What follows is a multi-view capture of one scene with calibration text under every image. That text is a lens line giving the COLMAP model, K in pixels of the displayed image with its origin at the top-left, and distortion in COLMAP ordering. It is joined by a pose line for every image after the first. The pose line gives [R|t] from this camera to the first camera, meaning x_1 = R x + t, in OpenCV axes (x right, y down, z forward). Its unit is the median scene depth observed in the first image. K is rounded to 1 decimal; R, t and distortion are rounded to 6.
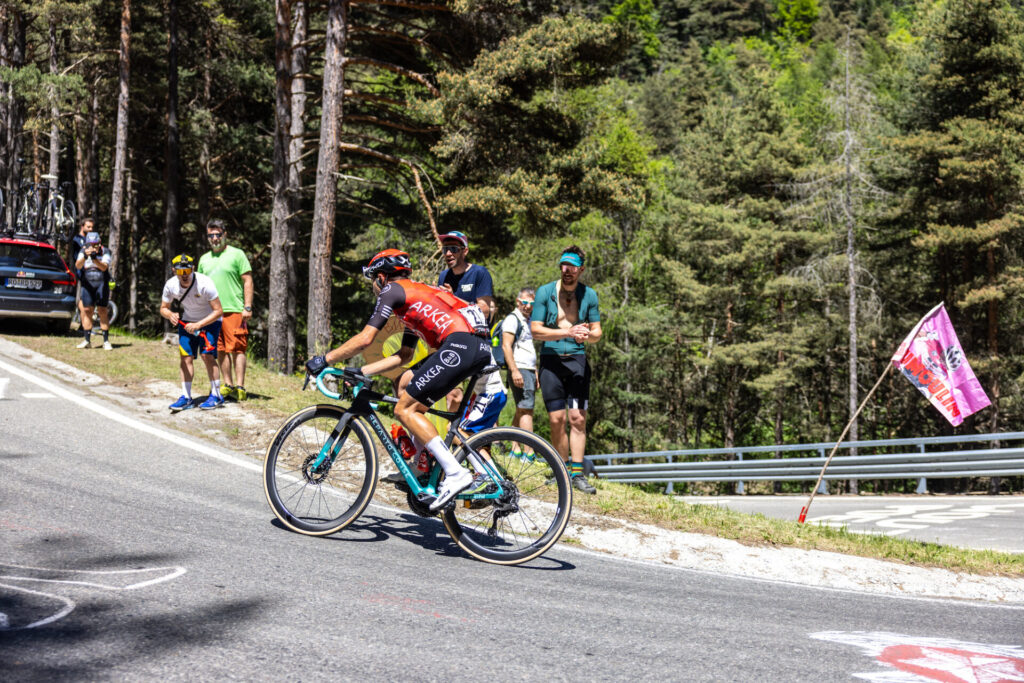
lens RADIAL K [[1045.2, 0, 483.2], [0, 1045.2, 318.0], [0, 0, 1]] dist [0.046167, 0.000000]
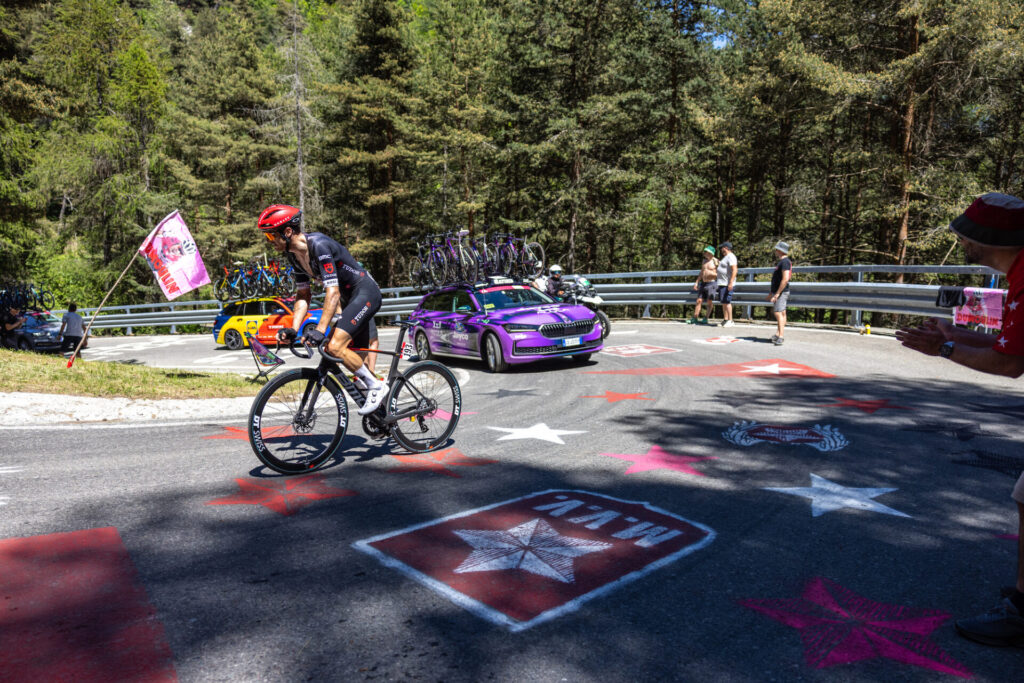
lens RADIAL K [[733.1, 0, 493.8], [0, 733.1, 335.2], [0, 0, 1]] dist [0.006248, 0.006659]
pose [[0.892241, -0.031253, 0.450476, 0.120545], [-0.049394, 0.984861, 0.166160, -0.010637], [-0.448850, -0.170505, 0.877190, -0.034017]]
